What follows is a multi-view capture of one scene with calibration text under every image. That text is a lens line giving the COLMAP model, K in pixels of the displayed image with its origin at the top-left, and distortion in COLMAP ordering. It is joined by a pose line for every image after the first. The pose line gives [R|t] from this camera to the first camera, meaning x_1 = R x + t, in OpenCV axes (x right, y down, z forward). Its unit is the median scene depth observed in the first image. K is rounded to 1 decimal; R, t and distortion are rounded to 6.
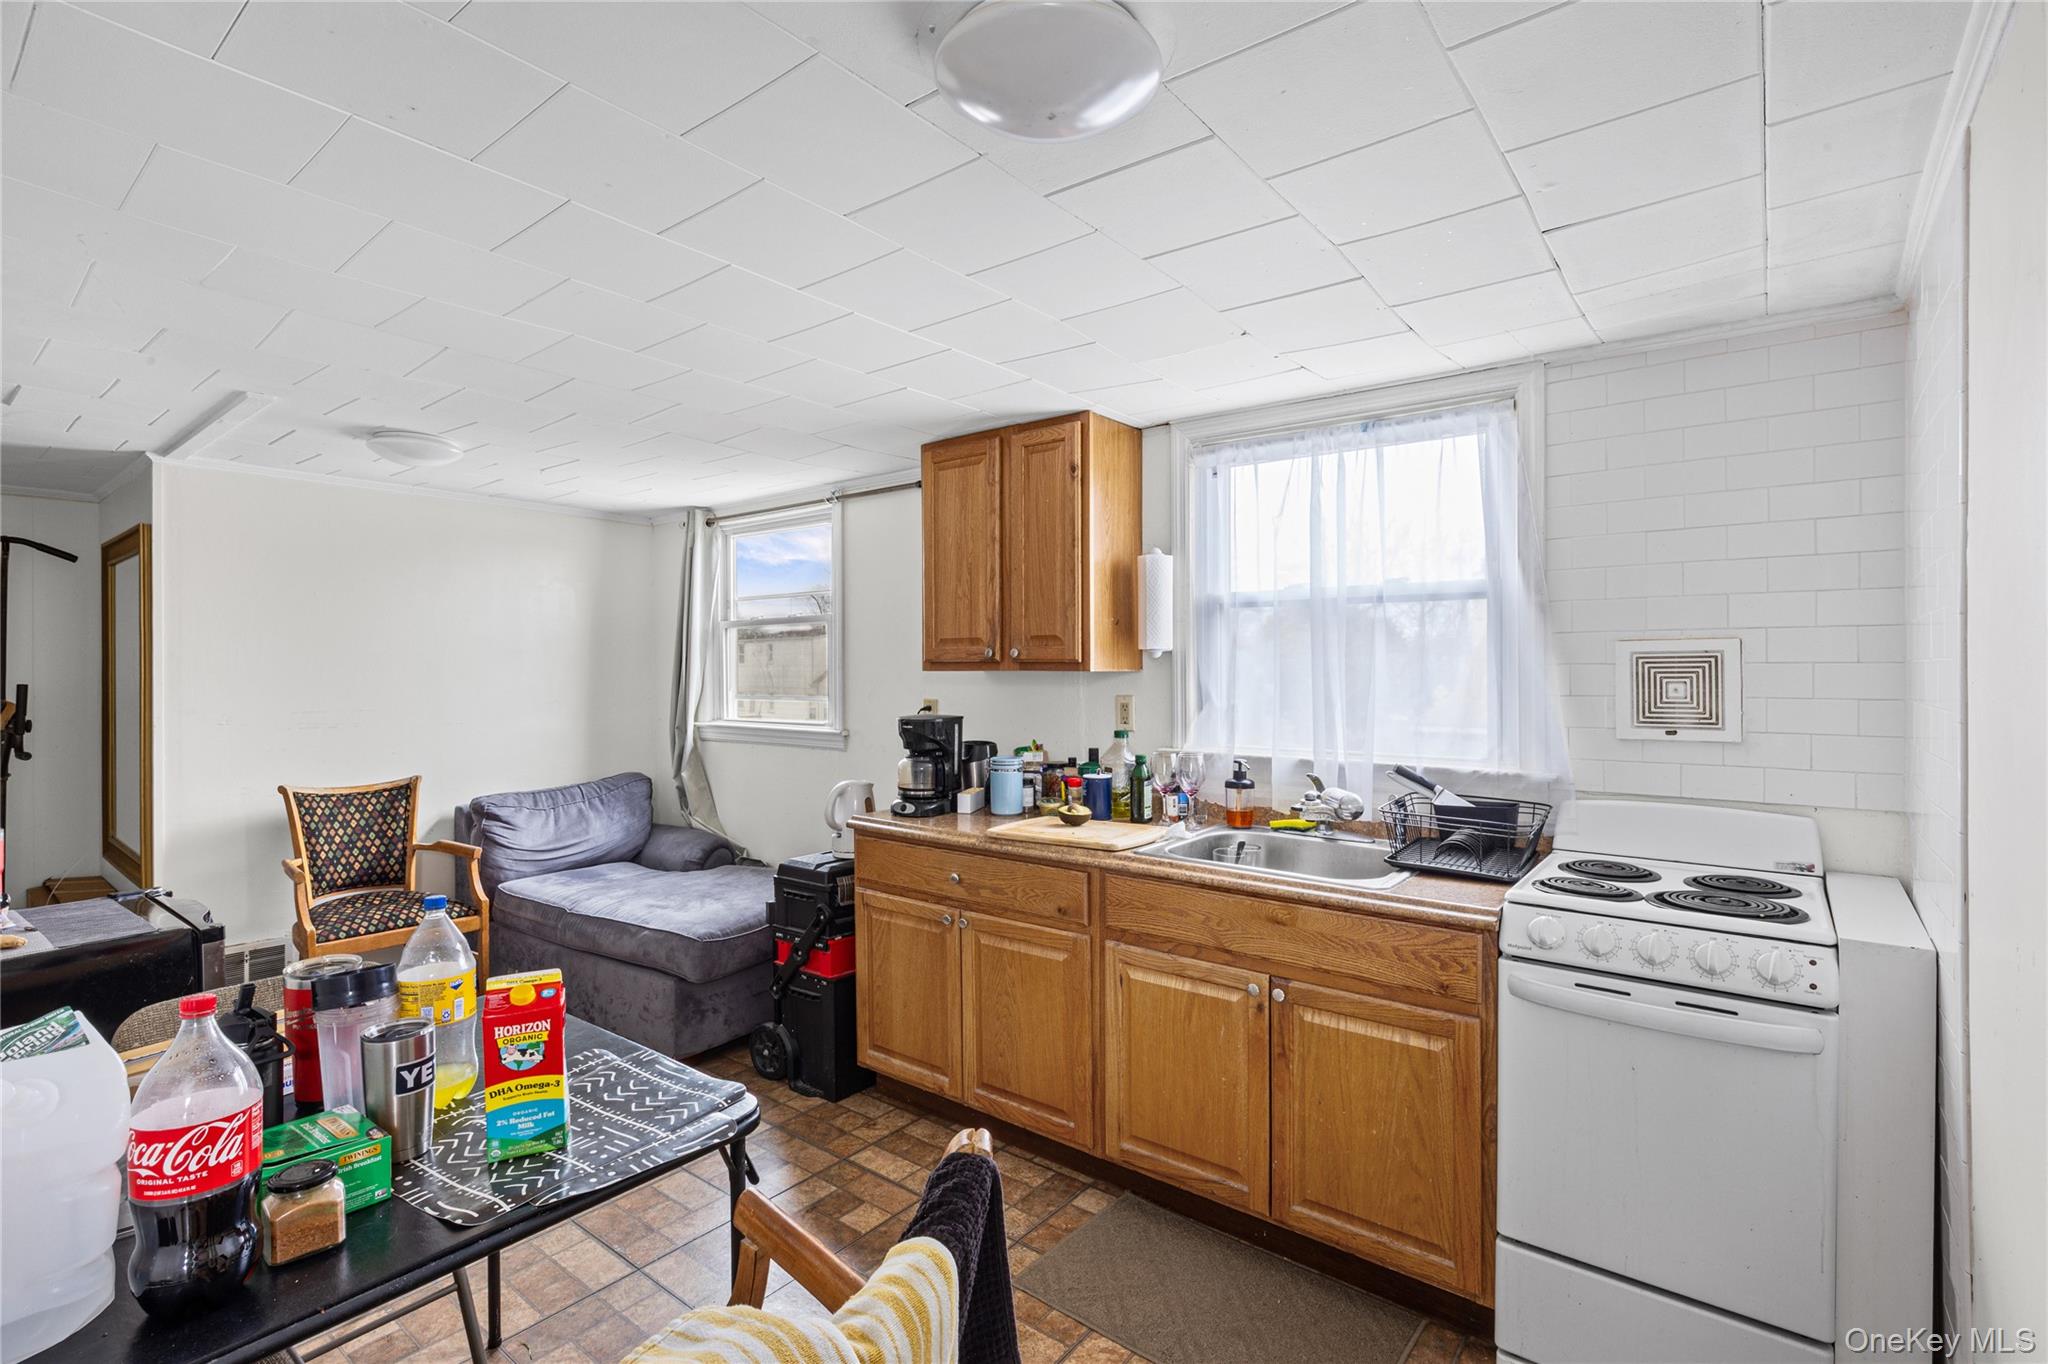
lens RADIAL K [[954.2, 0, 1020.4], [0, 954.2, 663.5], [0, 0, 1]] dist [-0.001461, -0.000128]
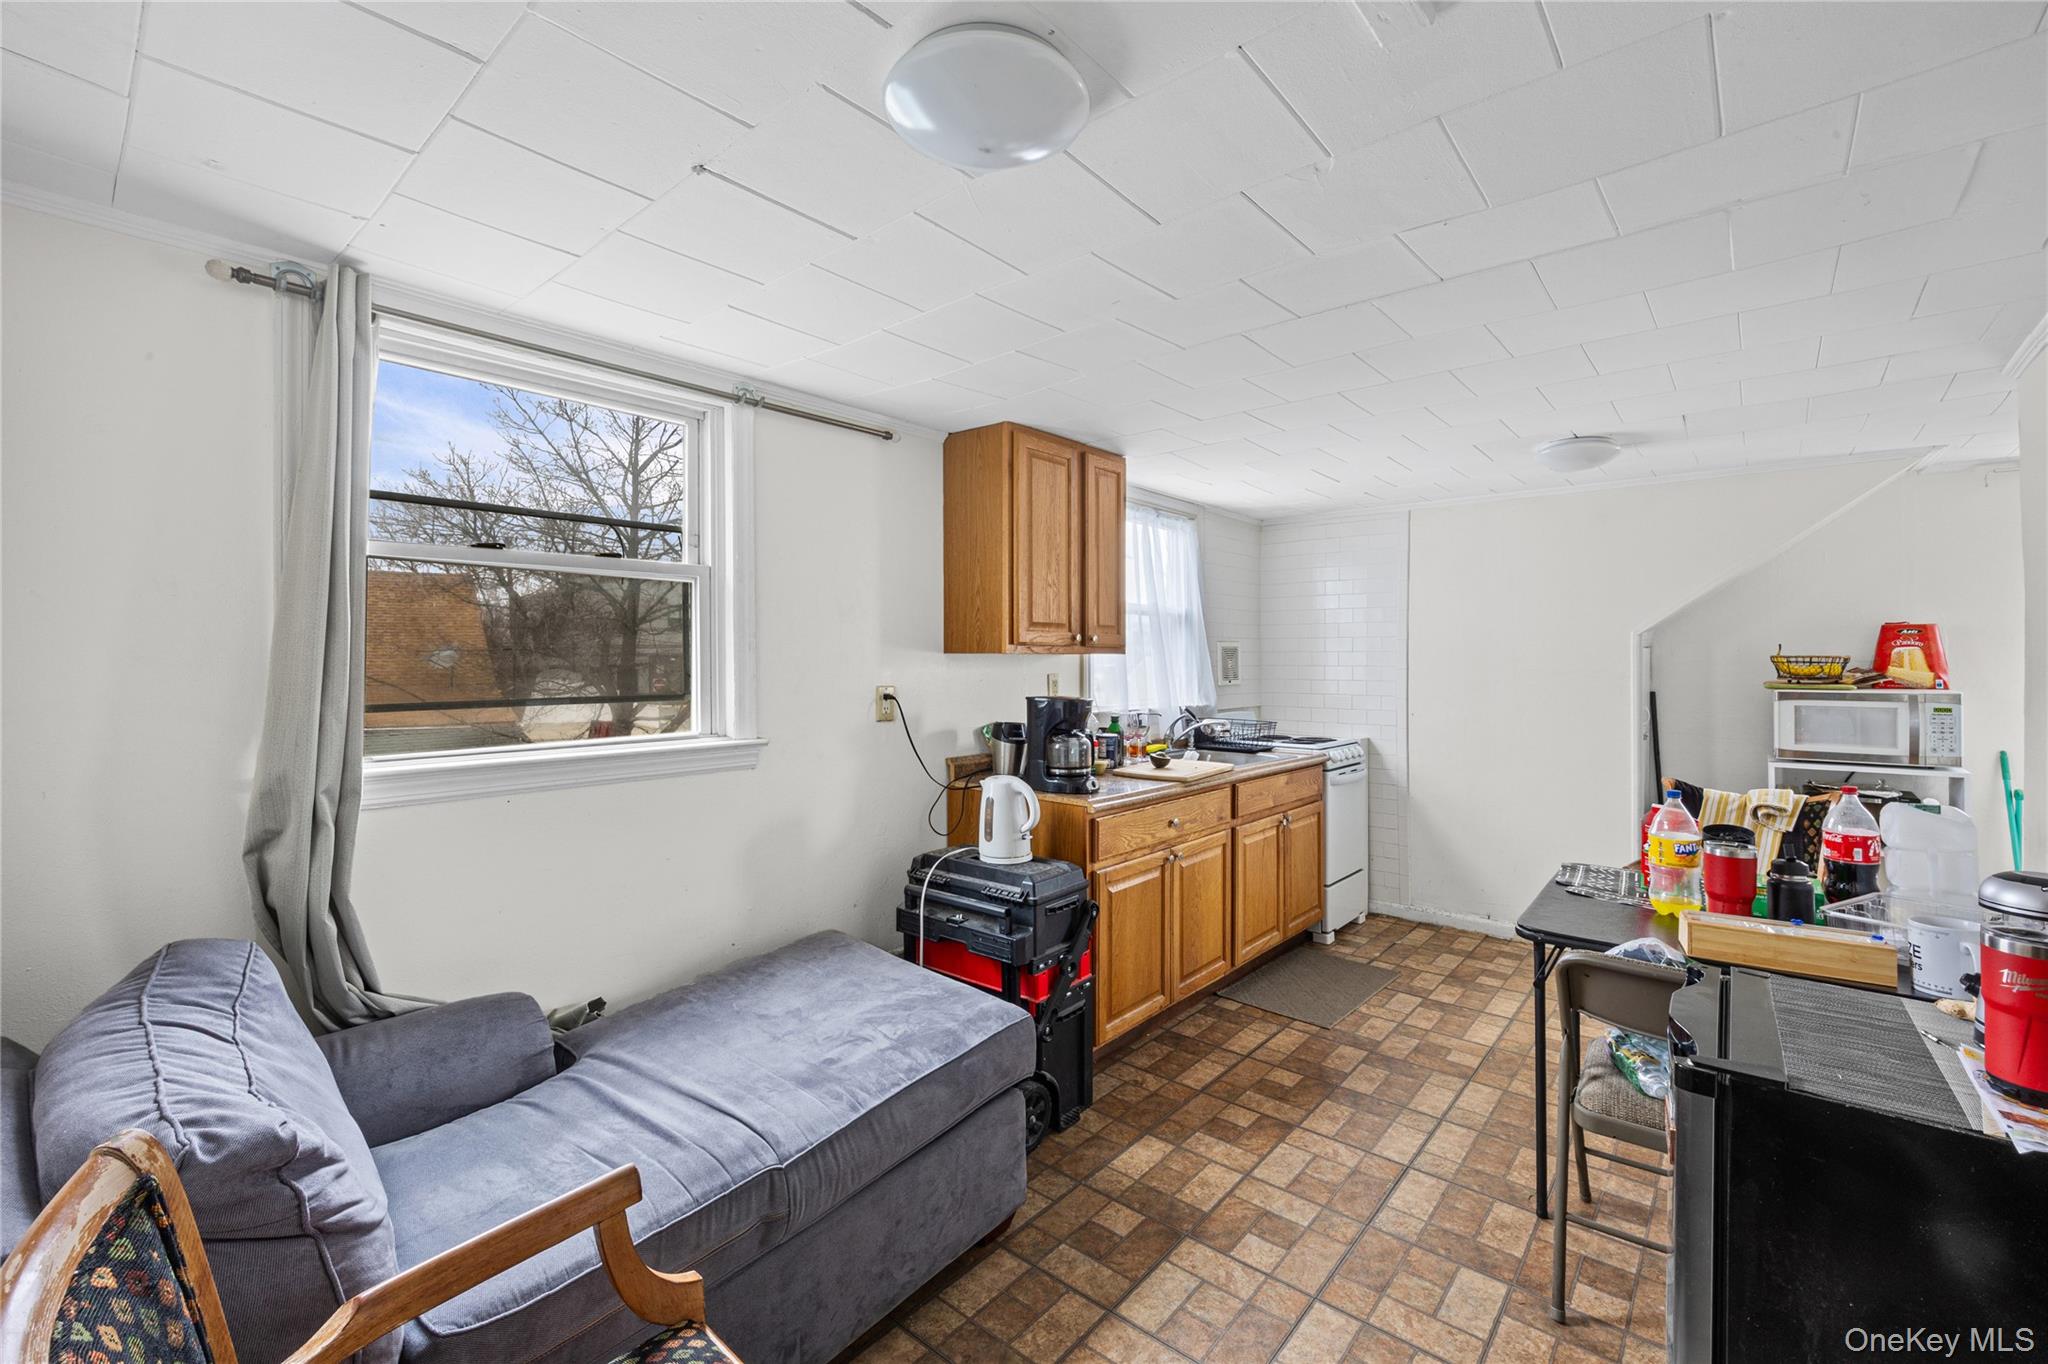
lens RADIAL K [[867.4, 0, 1021.1], [0, 867.4, 670.1], [0, 0, 1]] dist [0.001736, 0.000069]
pose [[0.040914, -0.009173, 0.999121, -1.196652], [-0.000843, 0.999957, 0.009215, 0.019869], [-0.999162, -0.001219, 0.040905, 1.166224]]
